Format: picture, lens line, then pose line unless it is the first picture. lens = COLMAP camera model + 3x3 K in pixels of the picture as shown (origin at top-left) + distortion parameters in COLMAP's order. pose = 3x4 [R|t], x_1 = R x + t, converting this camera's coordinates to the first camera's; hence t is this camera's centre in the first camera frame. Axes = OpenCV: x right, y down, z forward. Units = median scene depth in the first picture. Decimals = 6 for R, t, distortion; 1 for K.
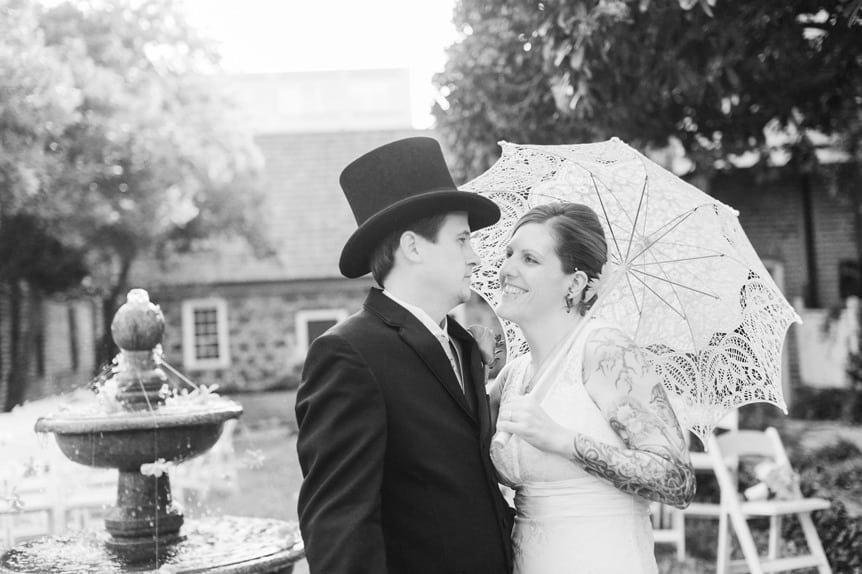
lens RADIAL K [[1244.8, 0, 430.8], [0, 1244.8, 289.0], [0, 0, 1]] dist [0.130998, 0.000000]
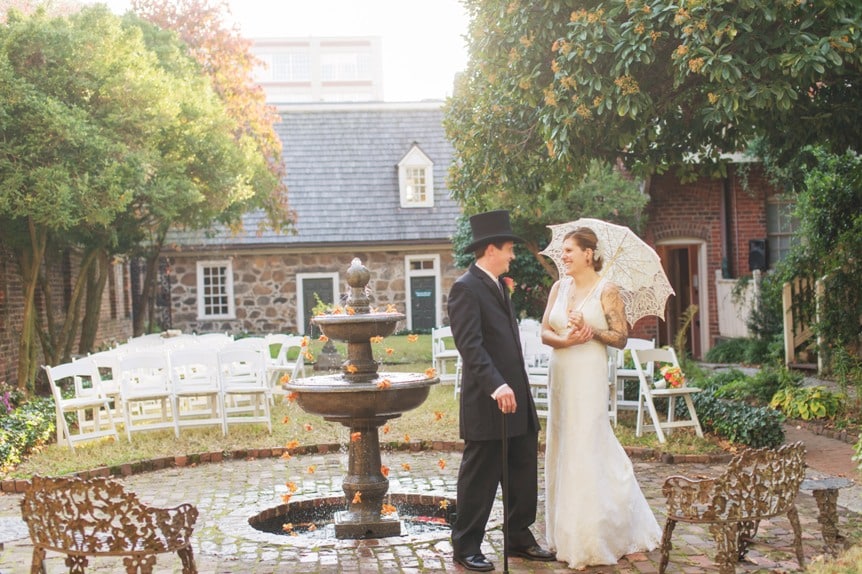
lens RADIAL K [[1244.8, 0, 433.5], [0, 1244.8, 284.3], [0, 0, 1]] dist [0.130998, 0.000000]
pose [[0.999139, 0.018789, 0.037001, -0.061660], [-0.019705, 0.999504, 0.024559, -0.003567], [-0.036521, -0.025267, 0.999013, -0.373864]]
